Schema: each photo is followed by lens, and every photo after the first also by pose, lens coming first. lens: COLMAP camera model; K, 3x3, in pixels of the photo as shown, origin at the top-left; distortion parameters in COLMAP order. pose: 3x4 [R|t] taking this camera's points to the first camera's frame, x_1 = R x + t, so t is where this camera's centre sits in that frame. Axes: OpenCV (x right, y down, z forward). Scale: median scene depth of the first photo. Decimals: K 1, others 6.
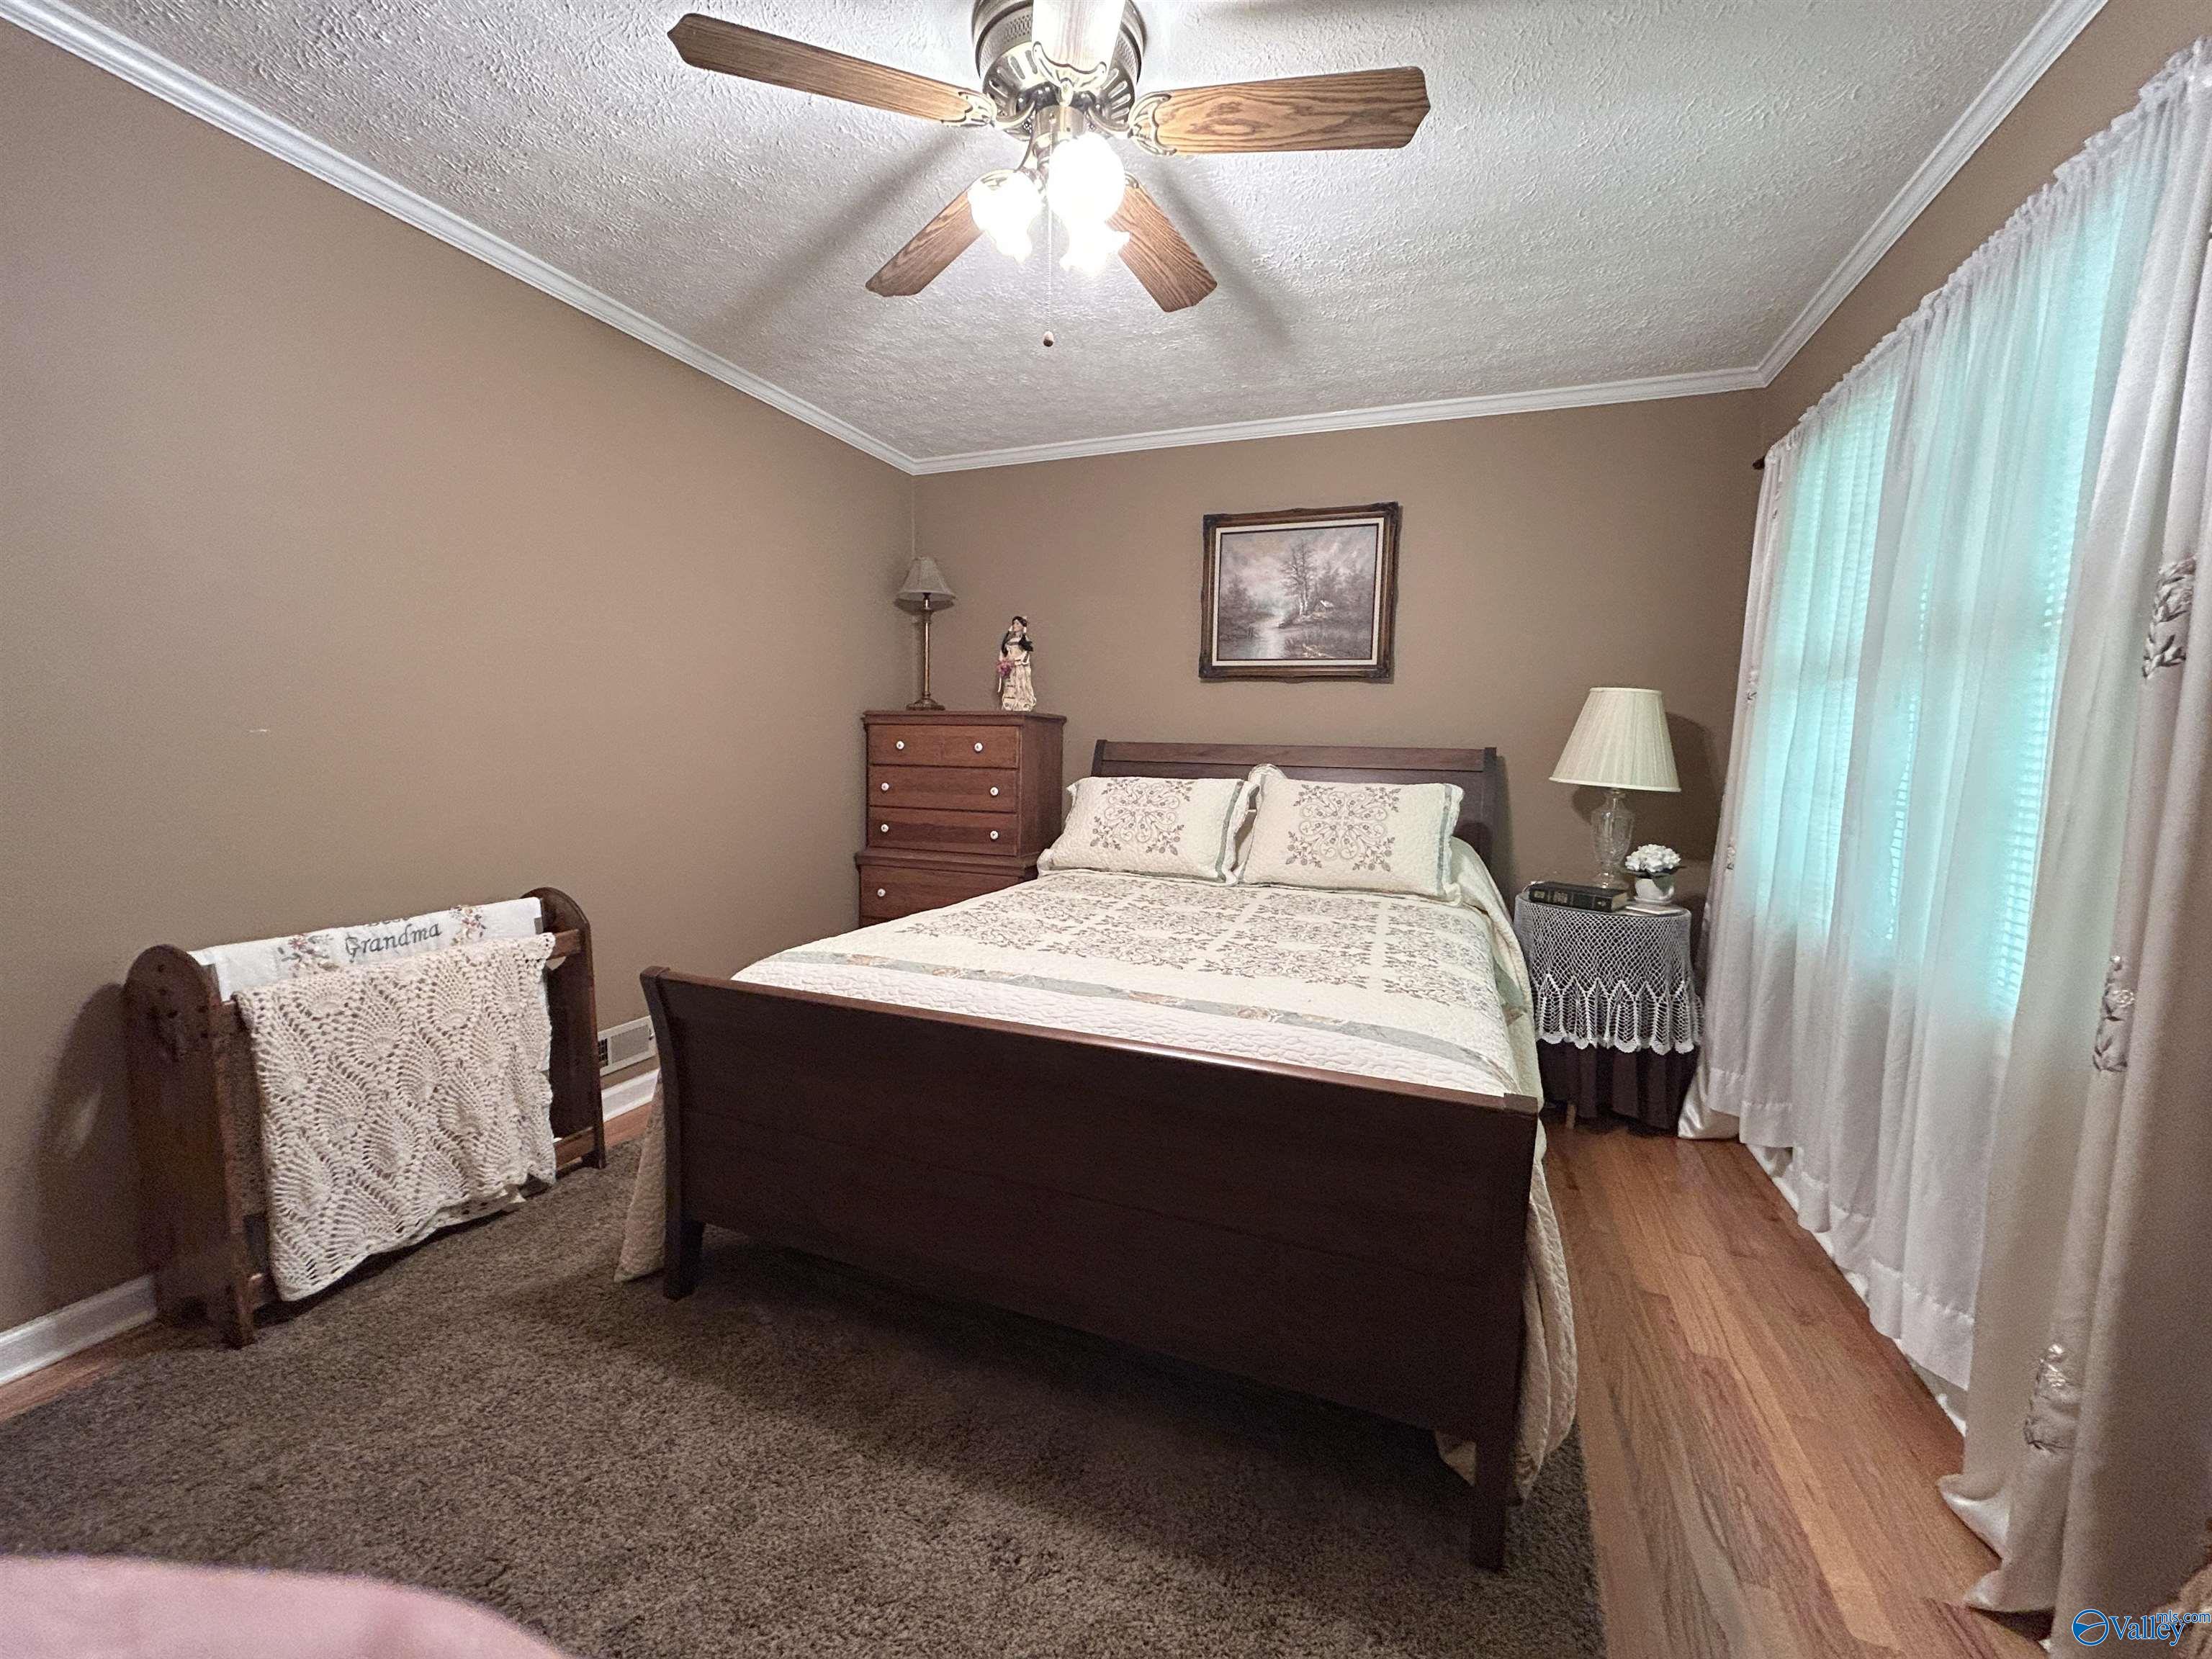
lens RADIAL K [[889.4, 0, 1106.7], [0, 889.4, 827.9], [0, 0, 1]] dist [-0.003126, 0.001278]
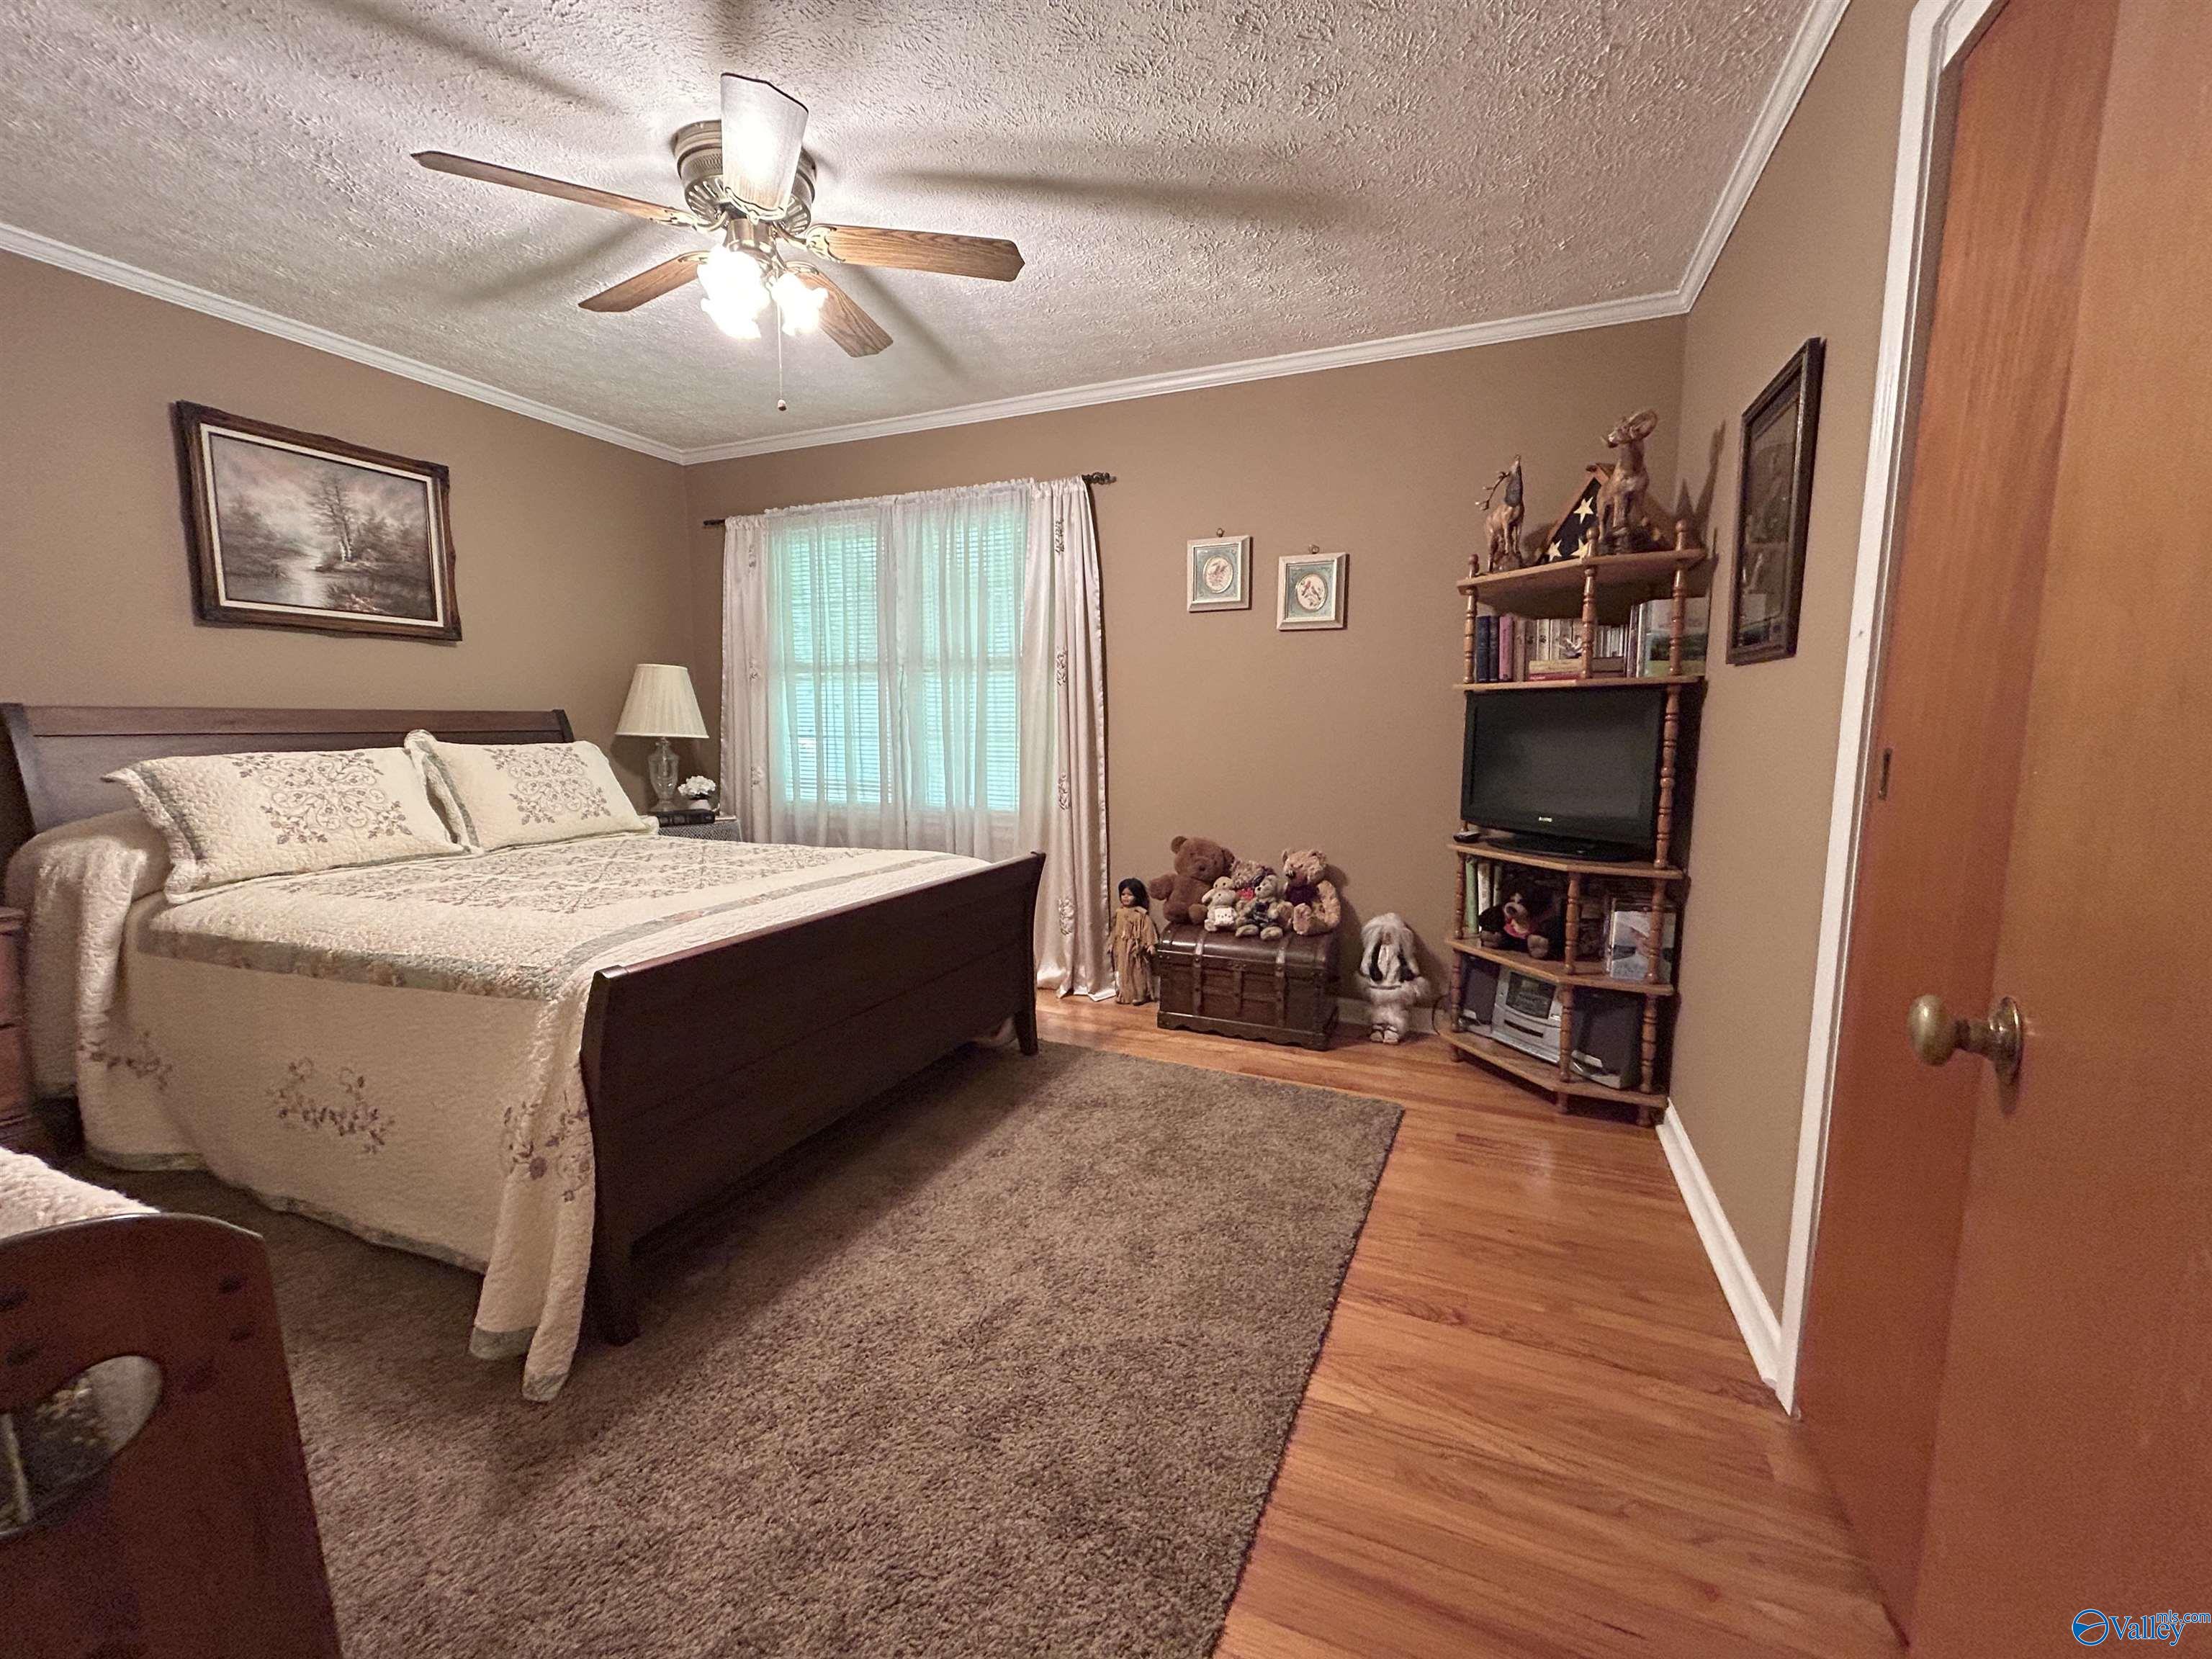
lens RADIAL K [[889.4, 0, 1105.3], [0, 889.4, 831.0], [0, 0, 1]] dist [-0.003126, 0.001278]
pose [[0.032066, -0.143506, 0.989130, -0.684215], [0.095224, 0.985576, 0.139904, -0.027349], [-0.994939, 0.089702, 0.045269, 0.239016]]
